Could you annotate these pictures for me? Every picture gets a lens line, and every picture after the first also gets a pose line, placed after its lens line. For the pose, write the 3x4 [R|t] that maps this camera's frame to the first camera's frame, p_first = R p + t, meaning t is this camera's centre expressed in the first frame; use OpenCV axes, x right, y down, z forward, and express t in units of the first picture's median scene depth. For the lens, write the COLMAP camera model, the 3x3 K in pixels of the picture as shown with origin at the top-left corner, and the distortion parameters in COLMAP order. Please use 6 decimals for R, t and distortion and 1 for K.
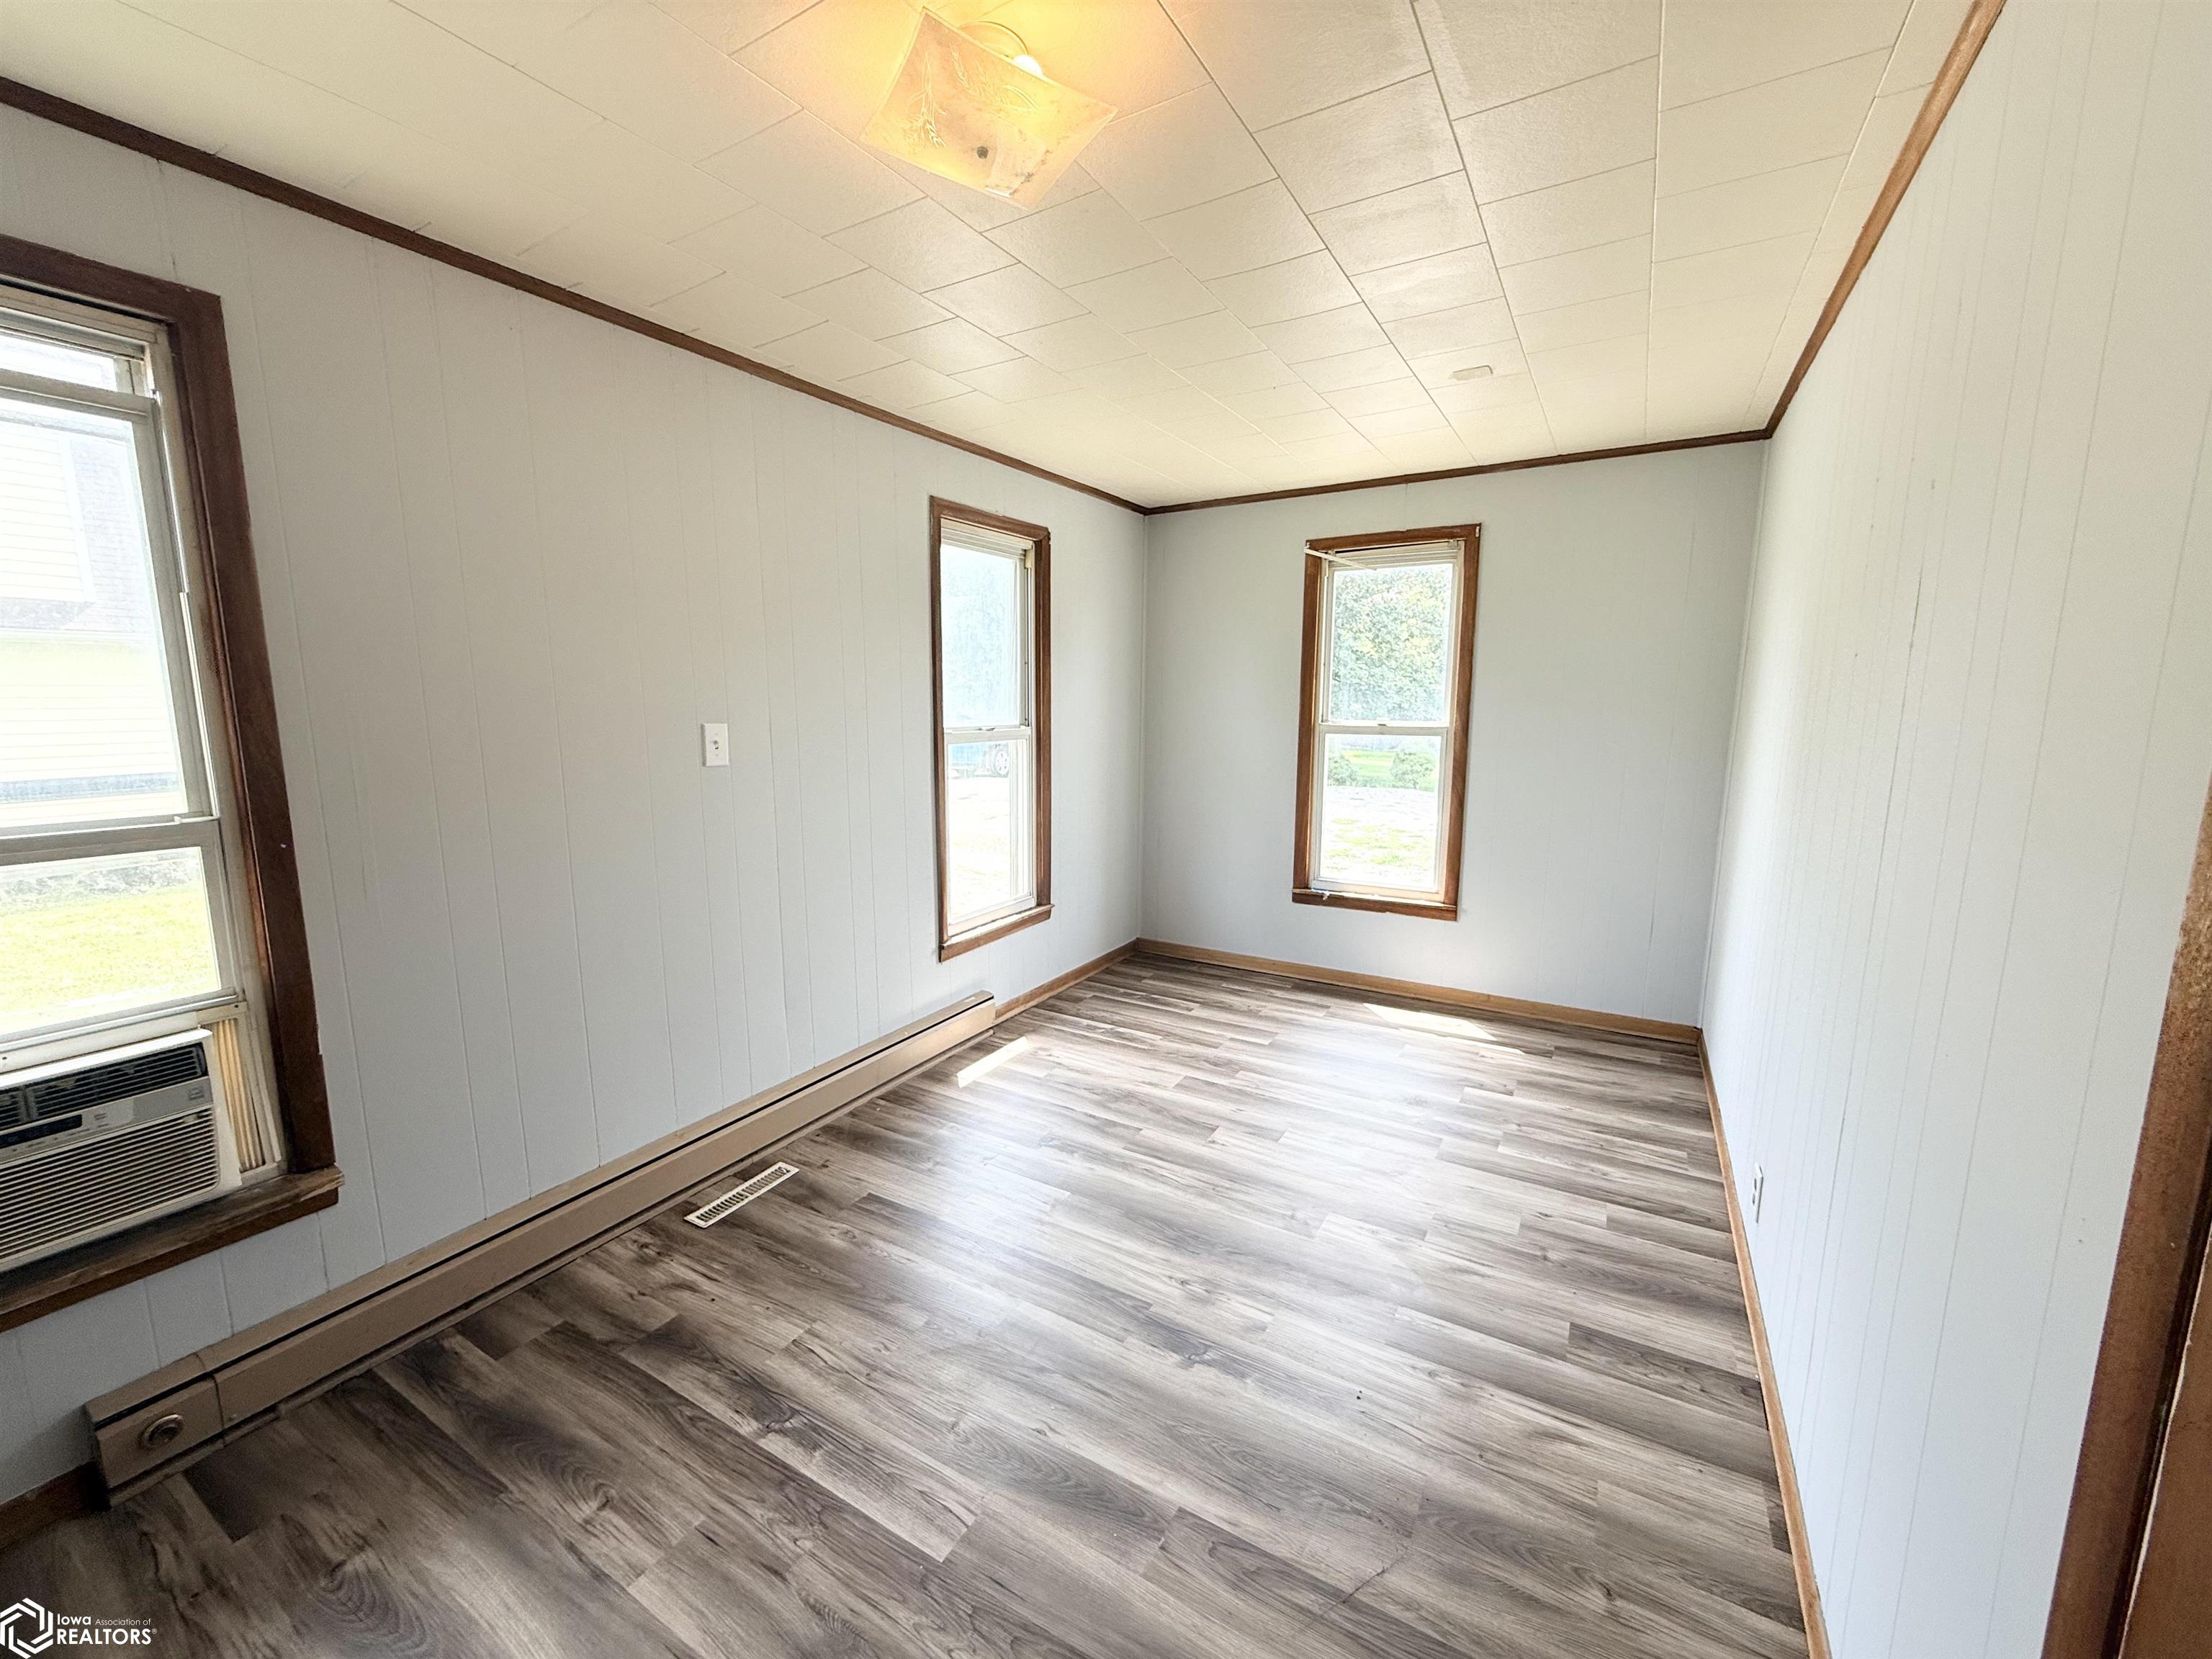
lens RADIAL K [[879.9, 0, 1102.5], [0, 879.9, 825.8], [0, 0, 1]] dist [-0.002825, 0.000657]
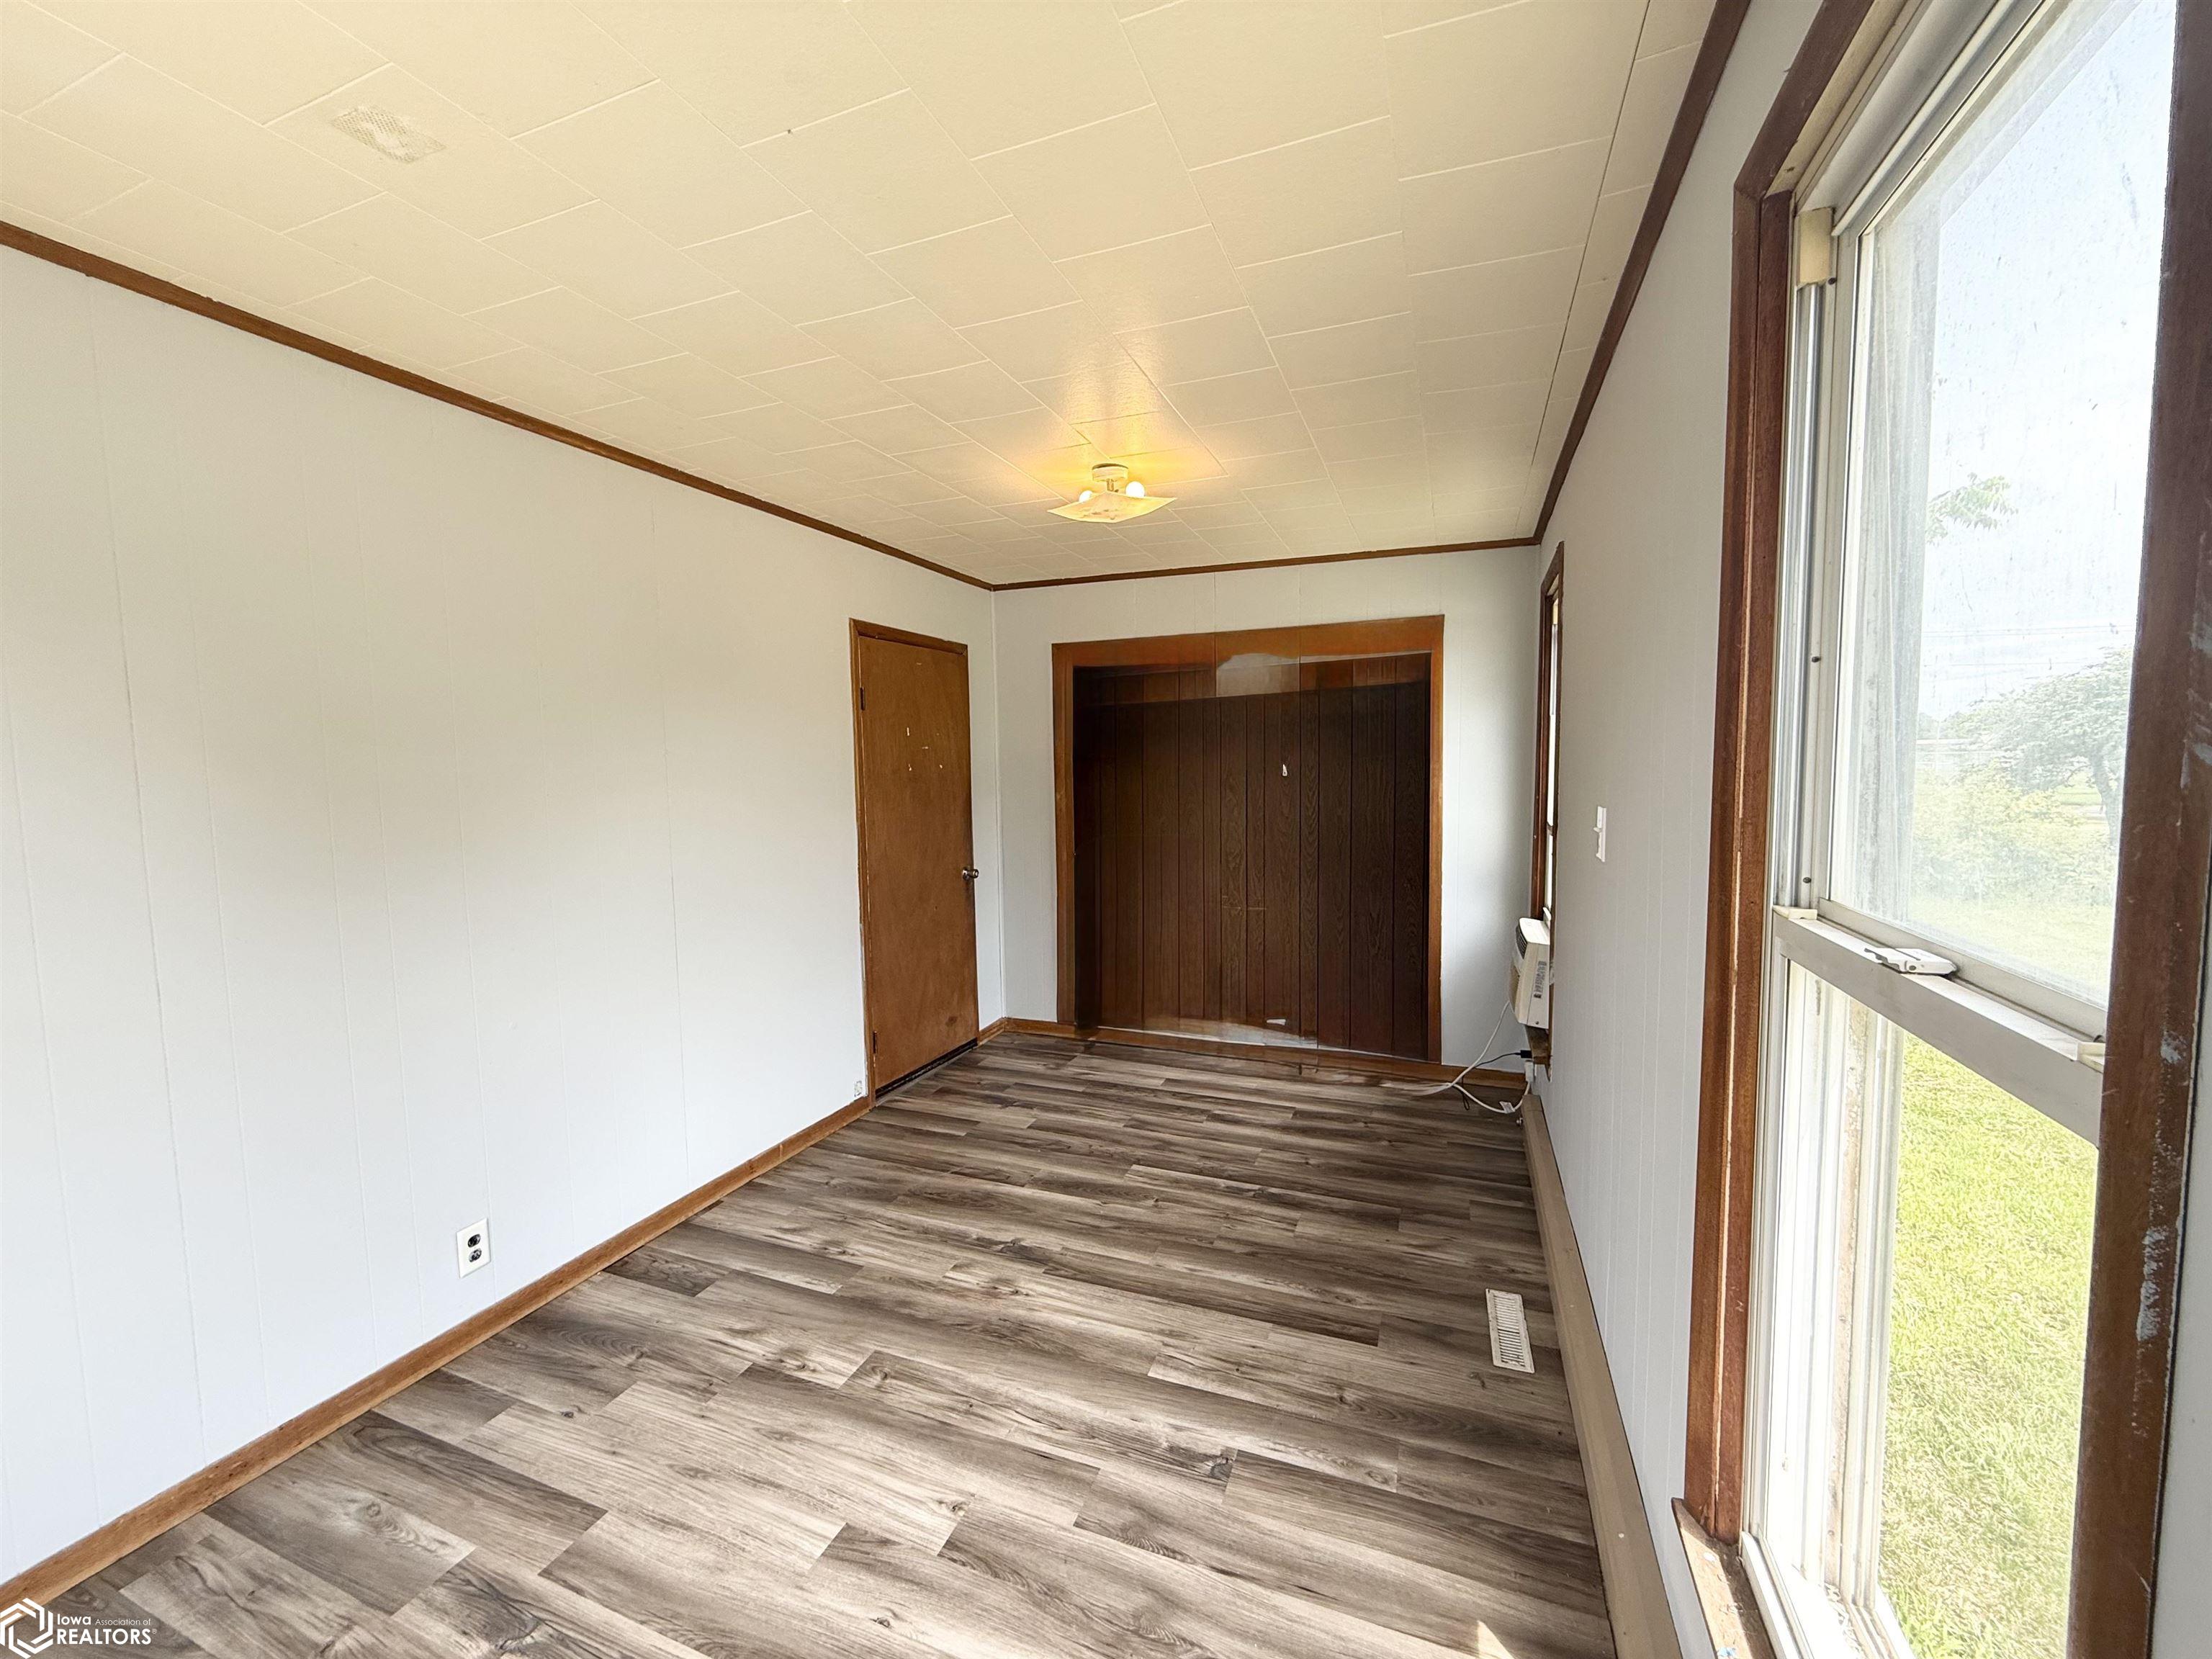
lens RADIAL K [[879.9, 0, 1106.6], [0, 879.9, 823.7], [0, 0, 1]] dist [-0.002825, 0.000657]
pose [[-0.986903, 0.023453, -0.159599, 0.139363], [-0.012299, 0.975555, 0.219409, -0.305454], [0.160844, 0.218499, -0.962490, 1.919936]]
